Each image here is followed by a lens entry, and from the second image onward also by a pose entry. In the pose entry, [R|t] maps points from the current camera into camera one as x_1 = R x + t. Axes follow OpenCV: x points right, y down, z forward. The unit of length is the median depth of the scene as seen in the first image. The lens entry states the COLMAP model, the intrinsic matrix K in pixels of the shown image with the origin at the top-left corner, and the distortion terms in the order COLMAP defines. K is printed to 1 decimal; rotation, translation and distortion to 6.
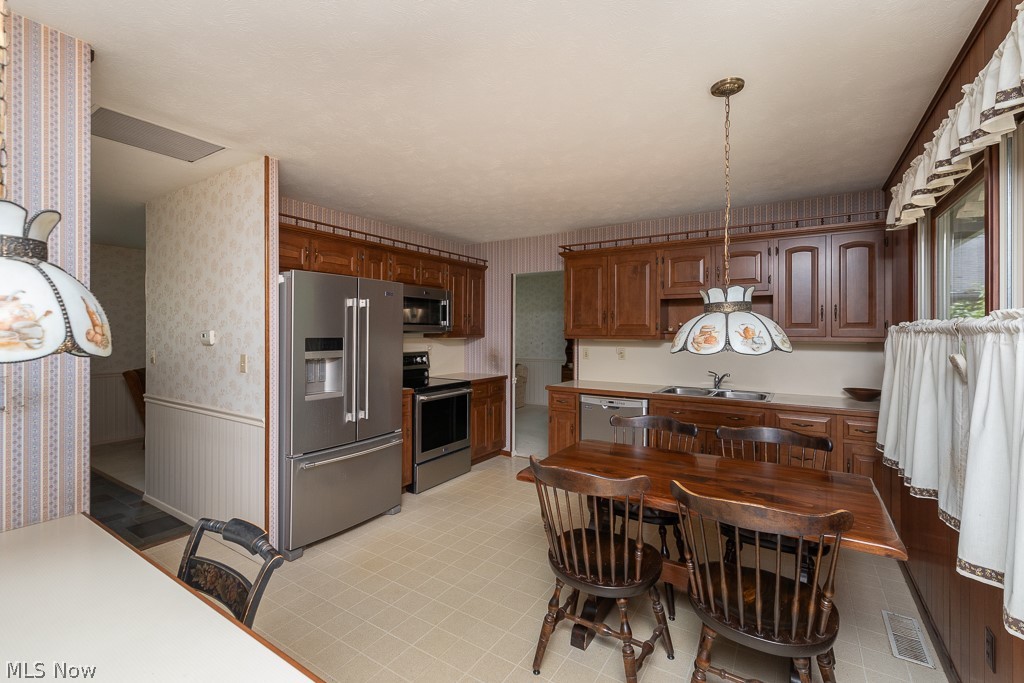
lens RADIAL K [[447.8, 0, 512.1], [0, 447.8, 333.6], [0, 0, 1]] dist [0.000204, -0.000045]
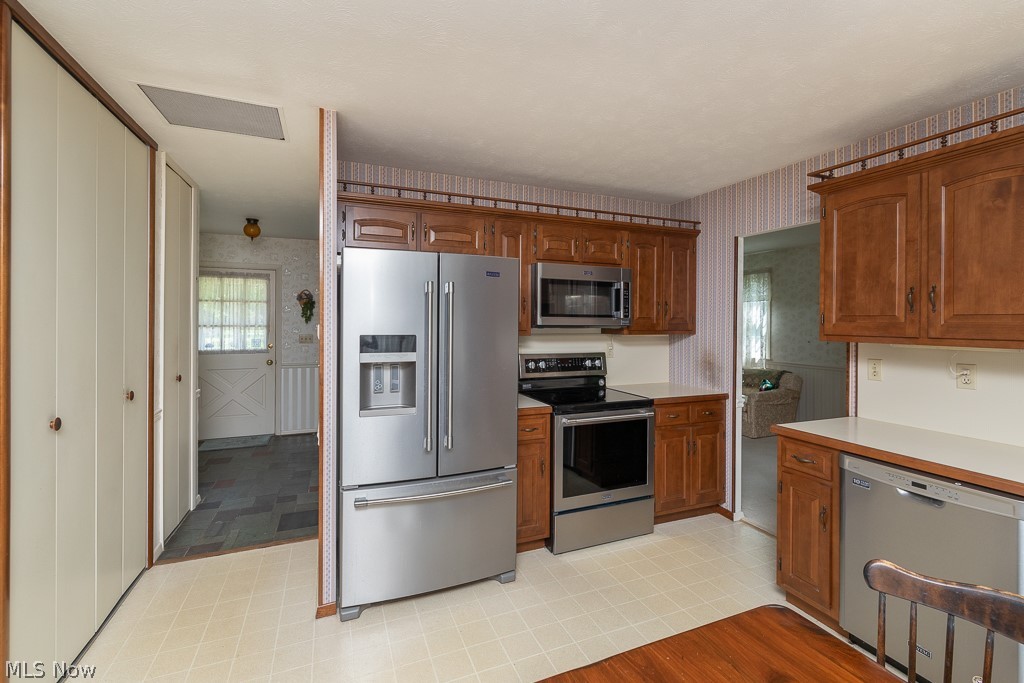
lens RADIAL K [[447.0, 0, 512.6], [0, 447.0, 324.7], [0, 0, 1]] dist [0.000509, 0.000123]
pose [[0.820753, 0.005919, -0.571252, 0.116752], [-0.006351, 0.999979, 0.001237, -0.006817], [0.571248, 0.002612, 0.820773, 0.323259]]
